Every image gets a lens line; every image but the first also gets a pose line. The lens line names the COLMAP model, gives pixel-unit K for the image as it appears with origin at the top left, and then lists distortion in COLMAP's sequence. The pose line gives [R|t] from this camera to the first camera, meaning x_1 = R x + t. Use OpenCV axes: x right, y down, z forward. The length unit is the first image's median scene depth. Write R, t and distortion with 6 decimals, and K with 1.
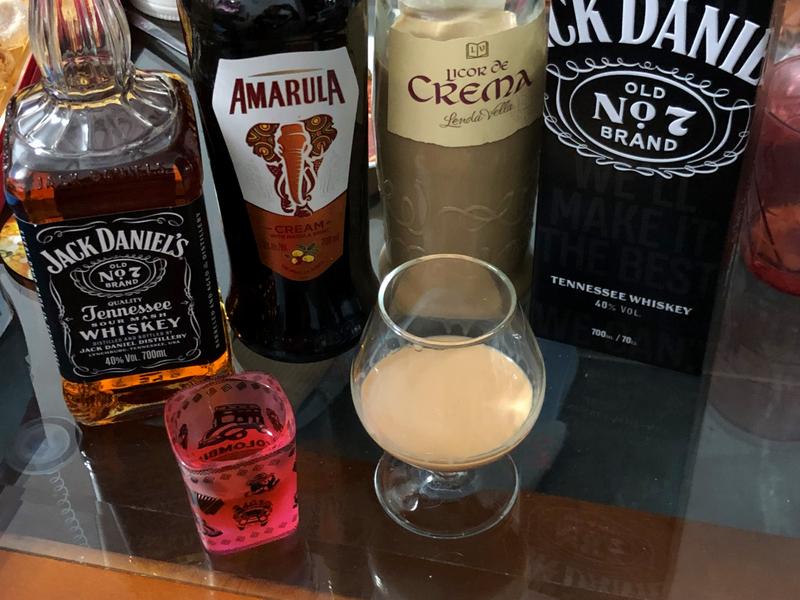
lens RADIAL K [[1446.4, 0, 400.0], [0, 1446.4, 300.1], [0, 0, 1]] dist [-0.005733, -0.138061]
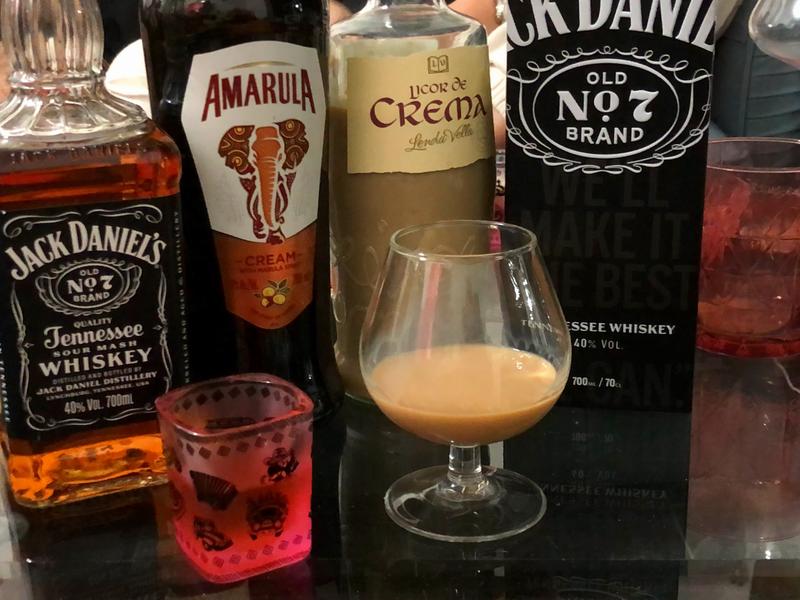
lens RADIAL K [[1446.4, 0, 400.0], [0, 1446.4, 300.1], [0, 0, 1]] dist [-0.005733, -0.138061]
pose [[0.975750, -0.054161, 0.212082, -0.197483], [0.141703, 0.894771, -0.423445, 0.402612], [-0.166831, 0.443229, 0.880747, 0.175947]]
